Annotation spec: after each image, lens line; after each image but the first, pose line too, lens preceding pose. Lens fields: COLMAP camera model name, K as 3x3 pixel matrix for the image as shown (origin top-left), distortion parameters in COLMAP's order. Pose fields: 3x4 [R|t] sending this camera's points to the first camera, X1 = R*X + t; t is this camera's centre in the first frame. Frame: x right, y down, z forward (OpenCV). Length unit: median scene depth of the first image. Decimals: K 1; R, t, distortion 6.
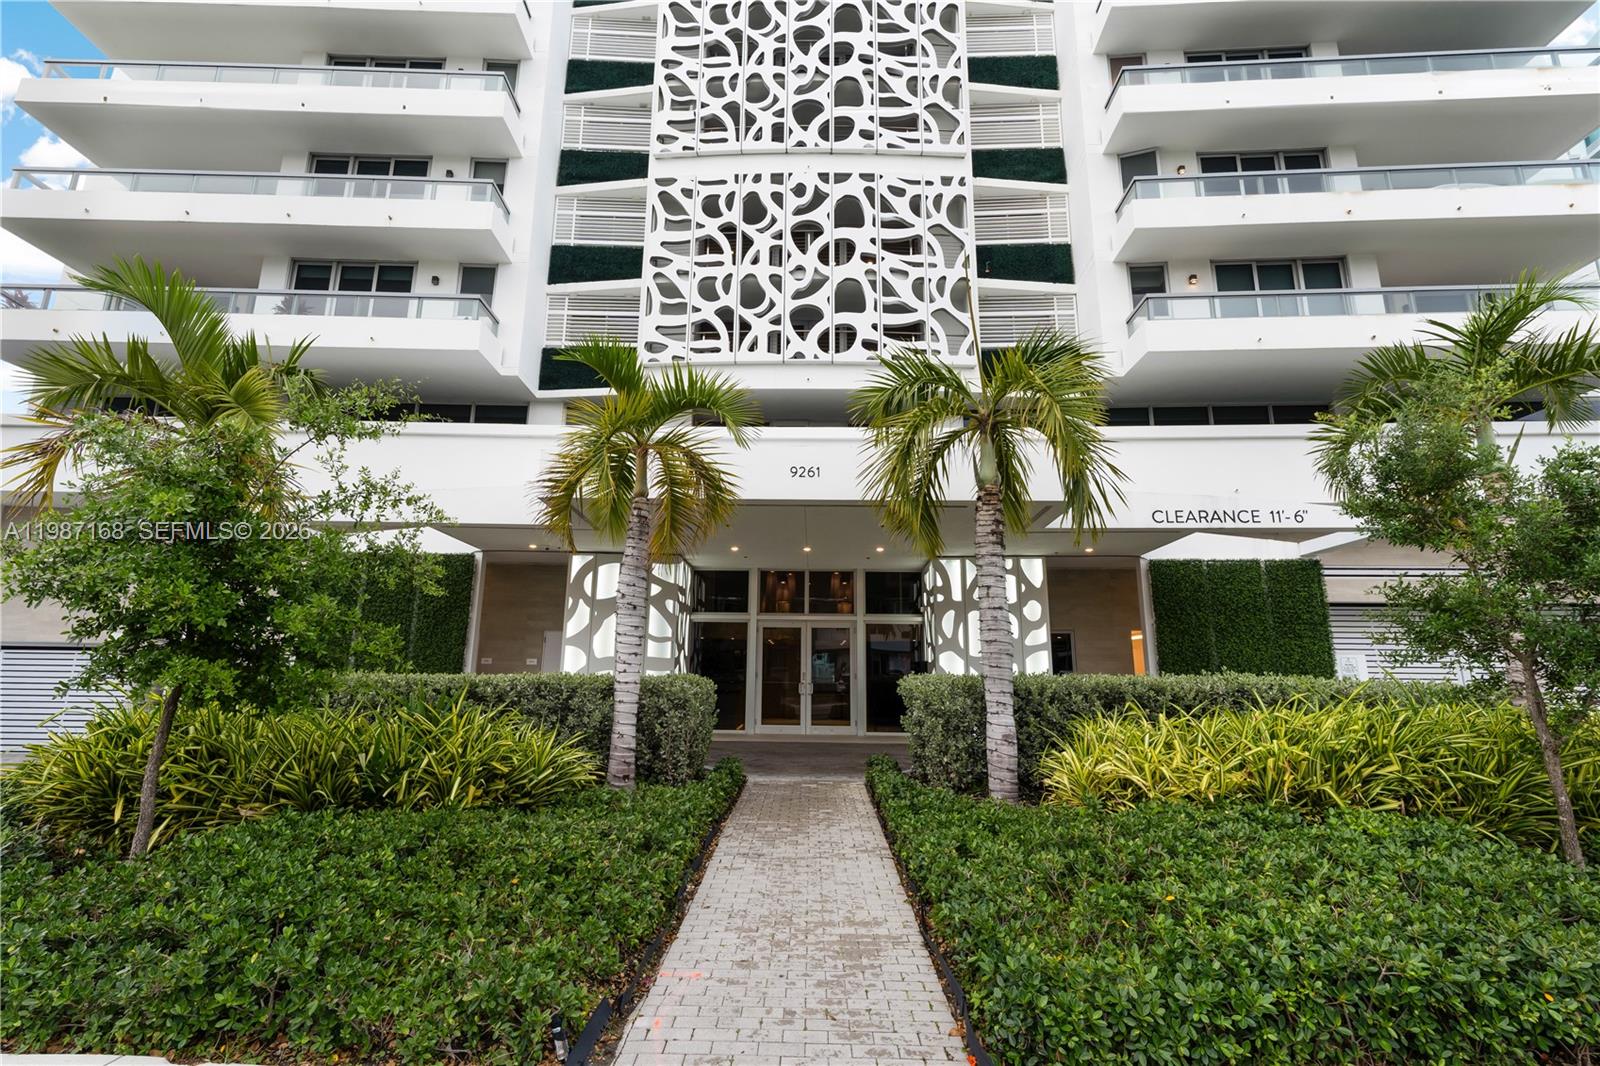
lens RADIAL K [[721.0, 0, 789.0], [0, 721.0, 522.9], [0, 0, 1]] dist [-0.002846, -0.000416]
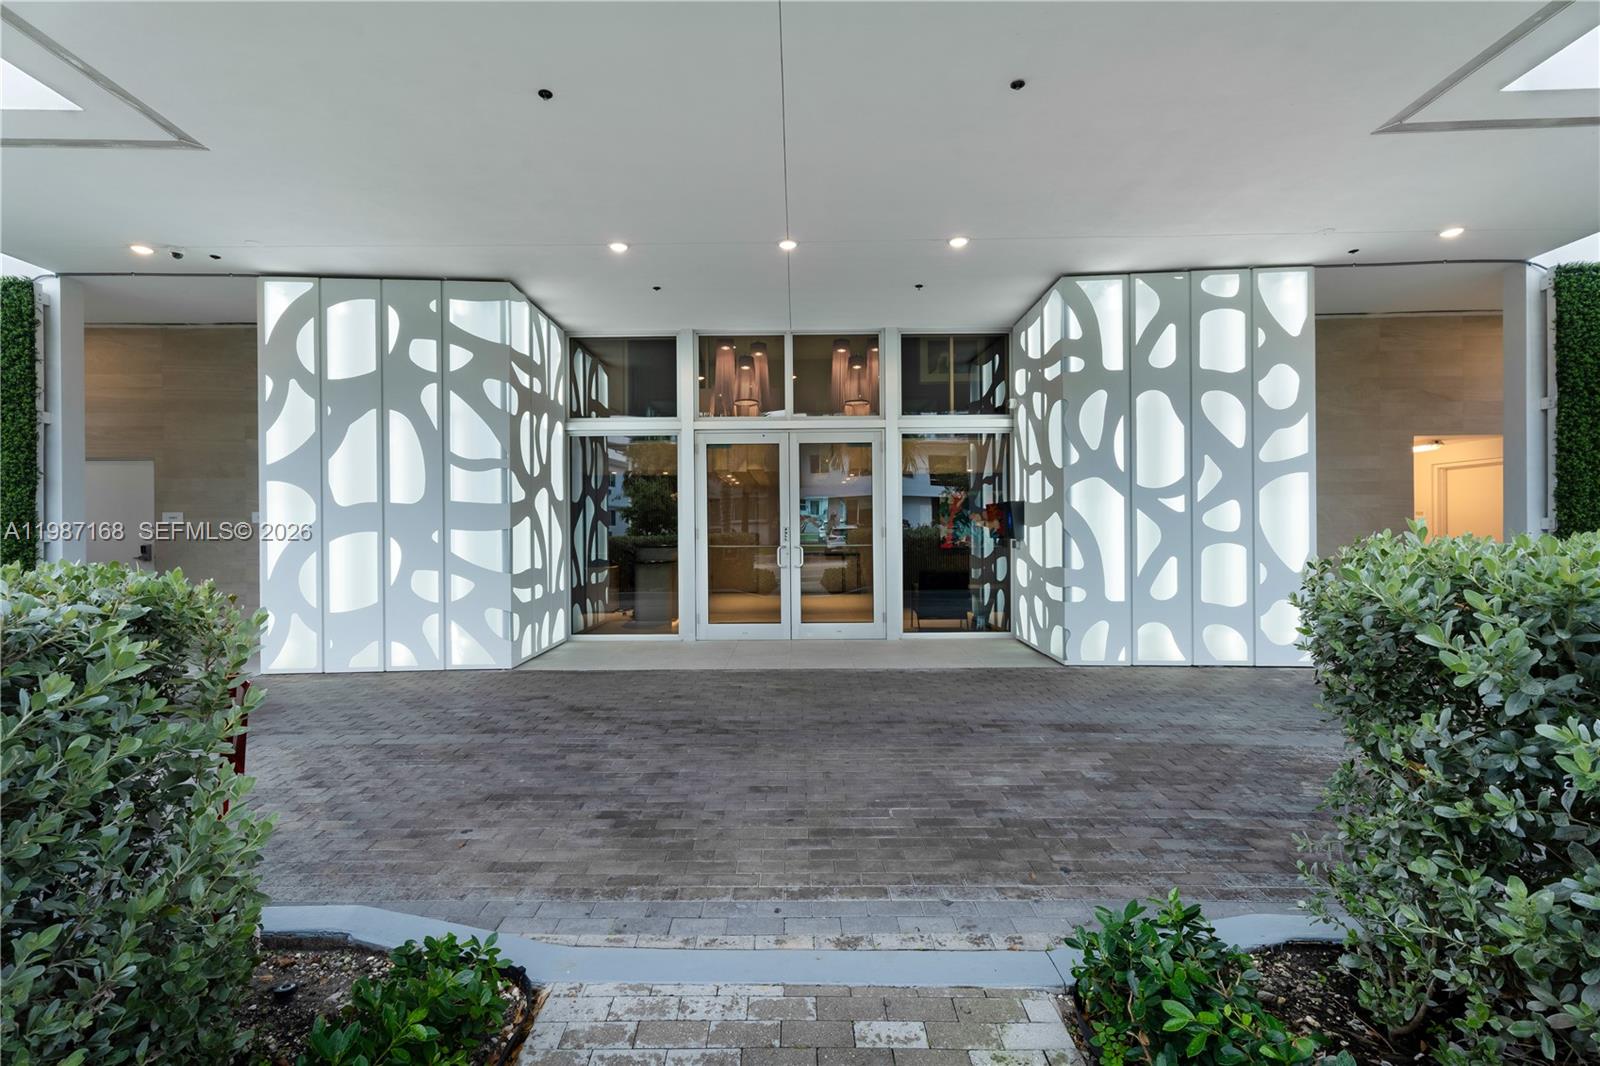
lens RADIAL K [[721.0, 0, 789.0], [0, 721.0, 522.9], [0, 0, 1]] dist [-0.002846, -0.000416]
pose [[0.999543, -0.019891, 0.022759, 0.012142], [0.014854, 0.979009, 0.203275, 0.105992], [-0.026324, -0.202844, 0.978857, 0.525951]]
